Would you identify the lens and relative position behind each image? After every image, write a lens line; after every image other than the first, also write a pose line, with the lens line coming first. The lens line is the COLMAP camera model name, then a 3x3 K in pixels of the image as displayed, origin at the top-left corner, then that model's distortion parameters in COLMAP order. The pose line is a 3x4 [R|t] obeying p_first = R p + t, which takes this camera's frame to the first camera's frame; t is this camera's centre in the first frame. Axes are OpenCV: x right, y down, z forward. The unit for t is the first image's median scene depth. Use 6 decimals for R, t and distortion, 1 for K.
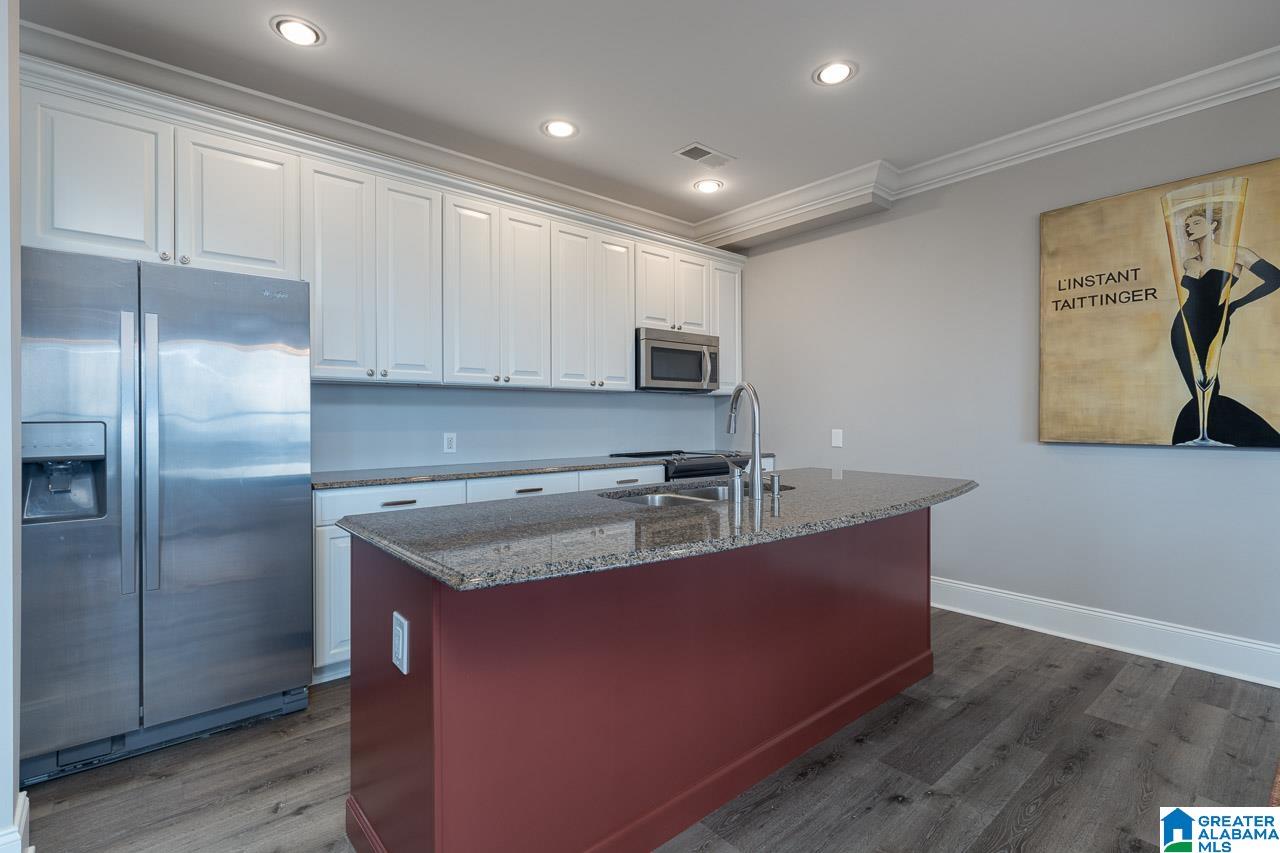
lens RADIAL K [[572.9, 0, 590.2], [0, 572.9, 416.2], [0, 0, 1]] dist [0.001439, 0.000112]
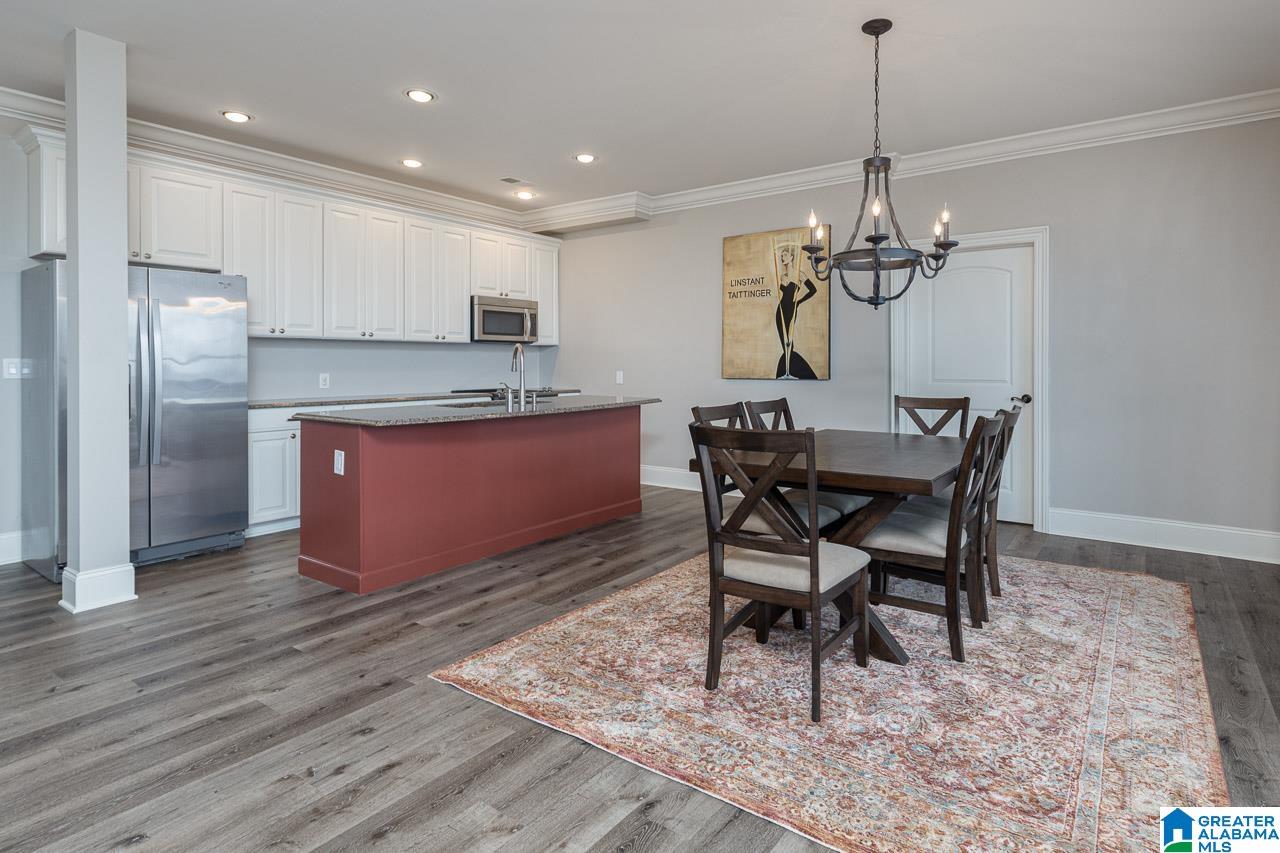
lens RADIAL K [[681.1, 0, 642.8], [0, 681.1, 370.2], [0, 0, 1]] dist [0.001470, -0.000437]
pose [[0.959923, -0.000428, 0.280263, 0.024880], [-0.002874, 0.999931, 0.011369, 0.000826], [-0.280249, -0.011719, 0.959856, -0.830509]]
